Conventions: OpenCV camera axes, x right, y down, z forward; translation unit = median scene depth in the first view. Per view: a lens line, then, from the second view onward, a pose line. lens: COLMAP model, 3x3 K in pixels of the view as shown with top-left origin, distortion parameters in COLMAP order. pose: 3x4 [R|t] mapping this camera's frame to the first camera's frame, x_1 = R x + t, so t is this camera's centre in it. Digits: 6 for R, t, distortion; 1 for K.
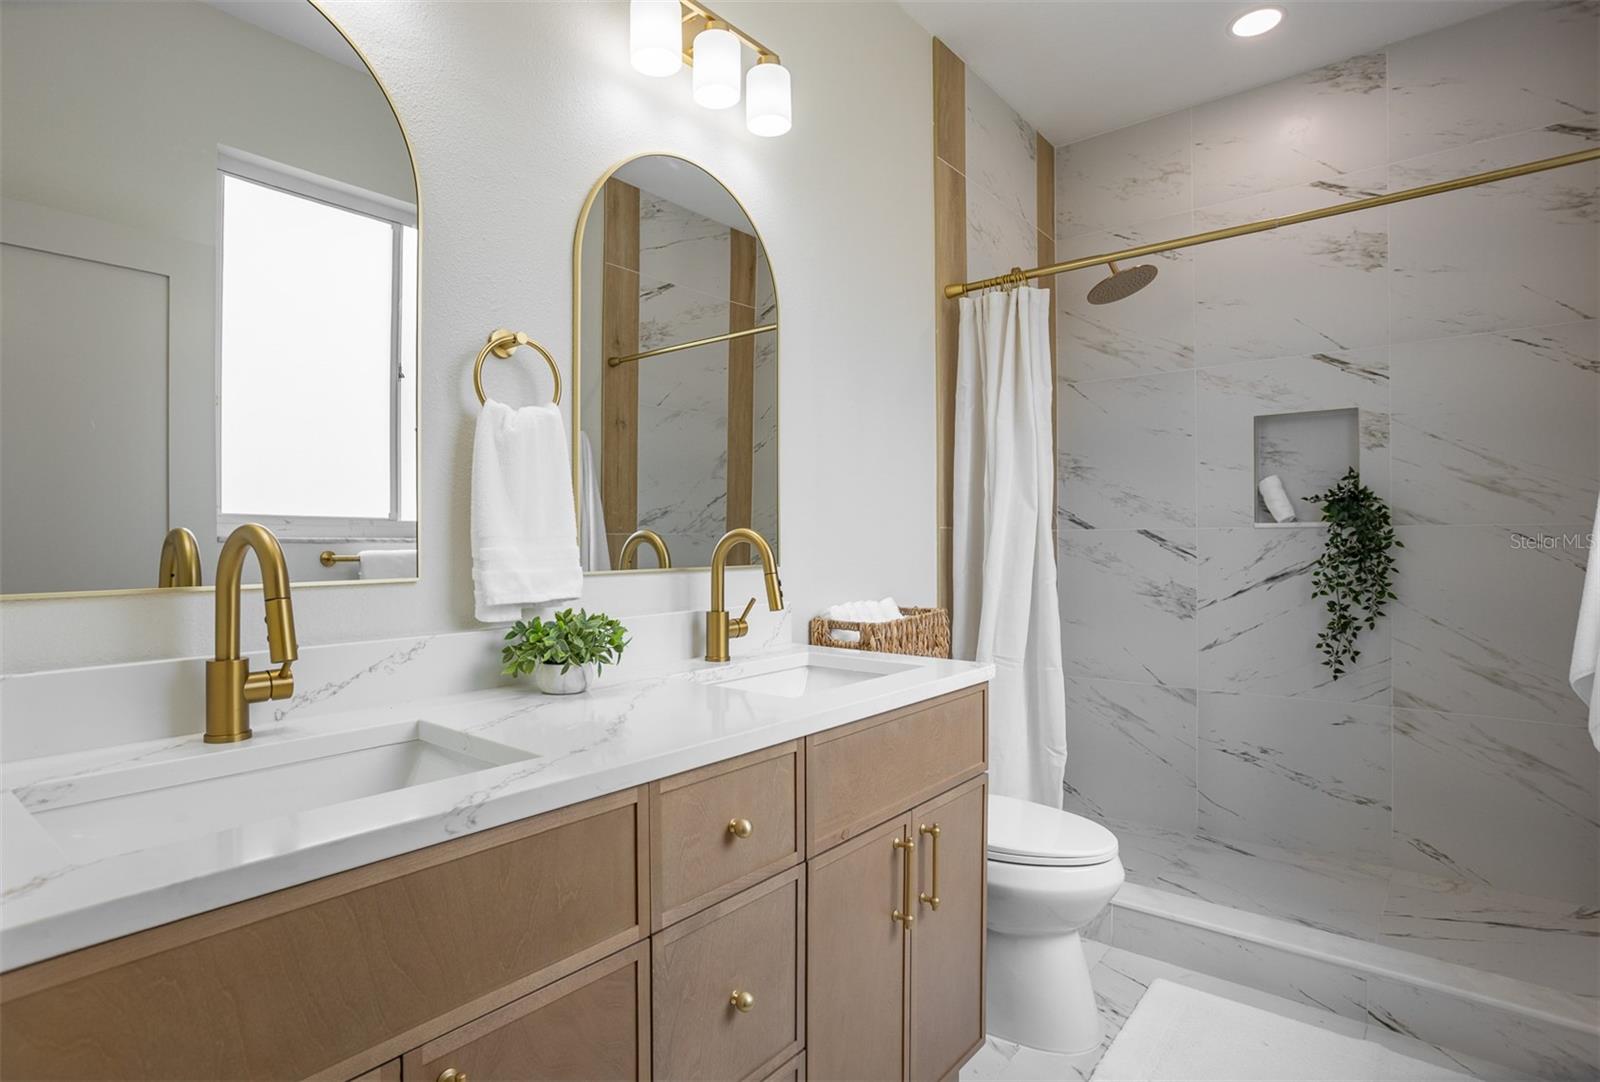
lens RADIAL K [[824.1, 0, 787.5], [0, 824.1, 543.0], [0, 0, 1]] dist [-0.064049, 0.035040]
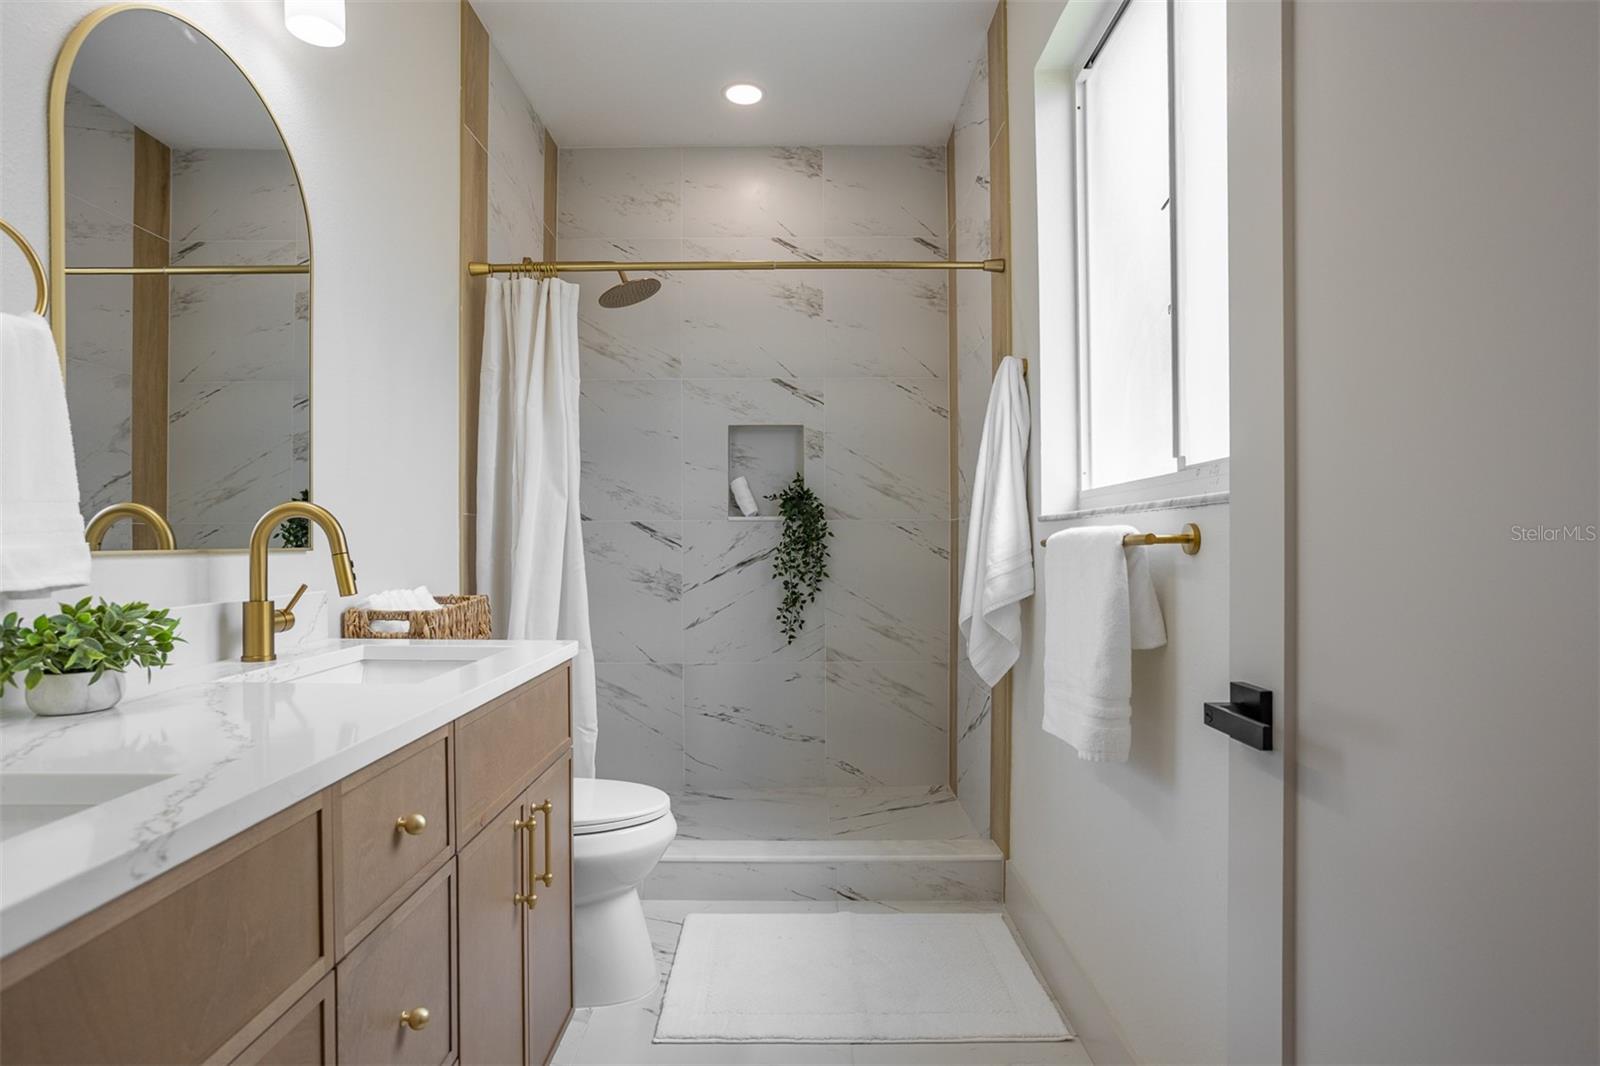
lens RADIAL K [[824.8, 0, 791.8], [0, 824.8, 553.5], [0, 0, 1]] dist [-0.070115, 0.037806]
pose [[0.771100, -0.008034, 0.636664, -0.122054], [0.002187, 0.999948, 0.009969, 0.018483], [-0.636711, -0.006295, 0.771077, 0.023806]]
